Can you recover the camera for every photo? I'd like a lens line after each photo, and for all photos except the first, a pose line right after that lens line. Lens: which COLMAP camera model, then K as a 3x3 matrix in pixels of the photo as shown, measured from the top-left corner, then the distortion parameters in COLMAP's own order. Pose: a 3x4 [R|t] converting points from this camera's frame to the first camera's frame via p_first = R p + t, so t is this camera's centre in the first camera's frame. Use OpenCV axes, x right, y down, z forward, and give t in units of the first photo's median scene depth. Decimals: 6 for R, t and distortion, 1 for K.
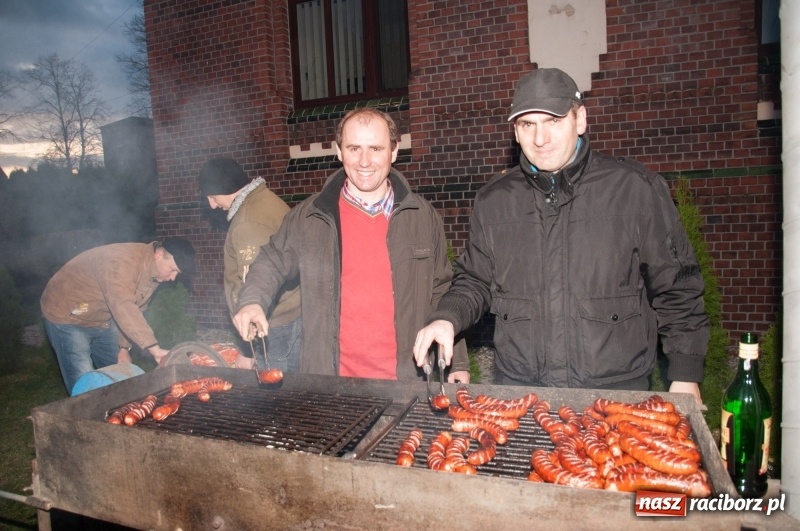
lens RADIAL K [[581.9, 0, 400.0], [0, 581.9, 265.5], [0, 0, 1]] dist [-0.149804, 0.084492]
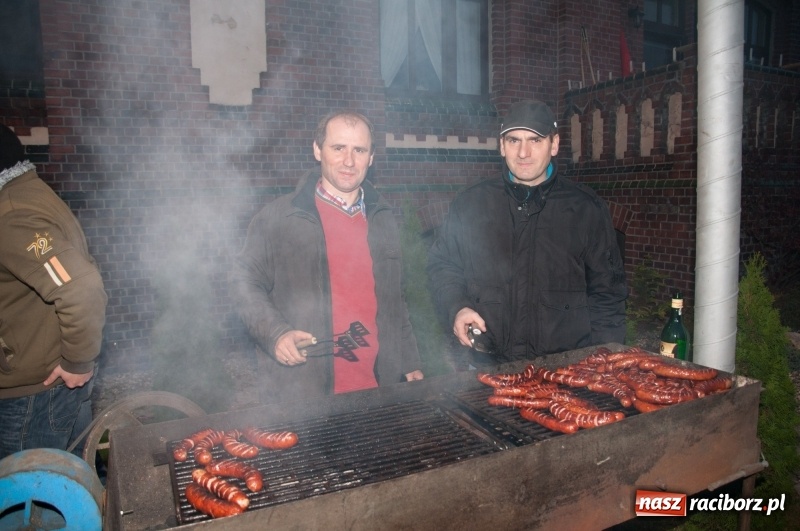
lens RADIAL K [[581.9, 0, 400.0], [0, 581.9, 265.5], [0, 0, 1]] dist [-0.149804, 0.084492]
pose [[0.670397, -0.036175, 0.741121, -0.835233], [0.057768, 0.998324, -0.003527, 0.003850], [-0.739751, 0.045178, 0.671363, 0.376825]]
